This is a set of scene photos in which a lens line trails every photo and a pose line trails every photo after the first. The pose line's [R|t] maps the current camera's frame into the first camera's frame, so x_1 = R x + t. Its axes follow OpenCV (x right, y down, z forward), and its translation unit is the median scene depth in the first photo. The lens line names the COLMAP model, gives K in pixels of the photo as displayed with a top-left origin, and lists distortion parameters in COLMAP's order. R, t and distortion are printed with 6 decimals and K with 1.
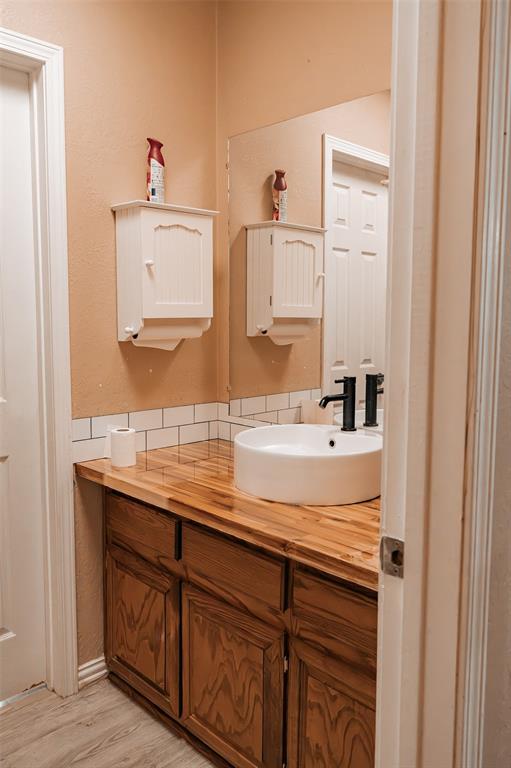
lens RADIAL K [[645.9, 0, 255.5], [0, 645.9, 384.0], [0, 0, 1]] dist [-0.000814, -0.000833]
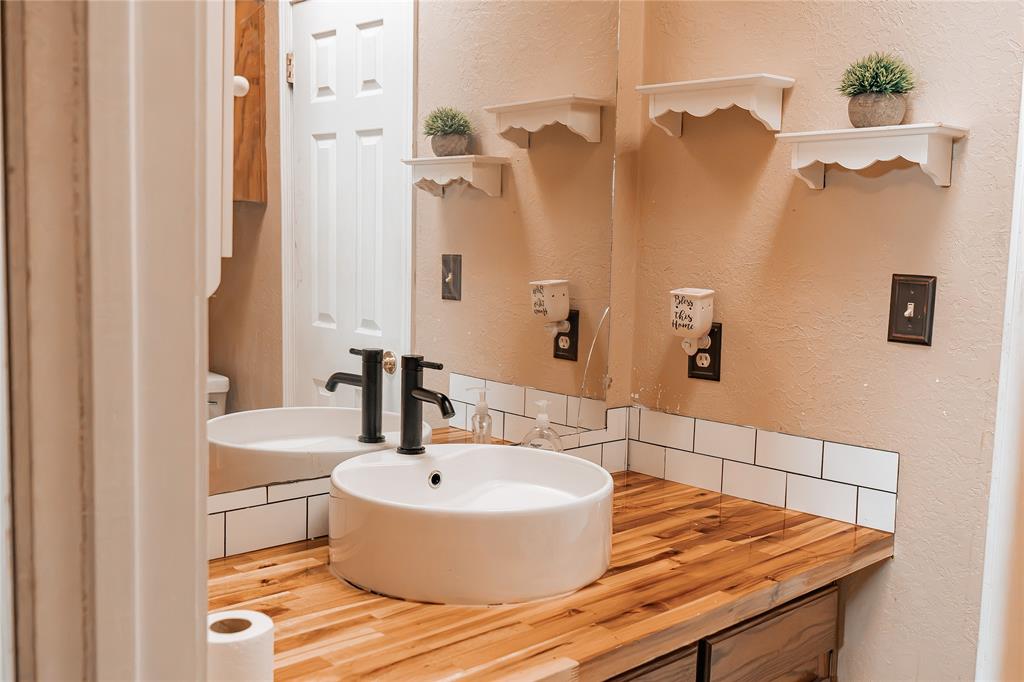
lens RADIAL K [[1001.7, 0, 512.0], [0, 1001.7, 341.0], [0, 0, 1]] dist [0.021066, 0.019530]
pose [[-0.023176, -0.110719, 0.993581, -0.725098], [0.076851, 0.990710, 0.112192, -0.117111], [-0.996773, 0.078958, -0.014452, 0.936413]]
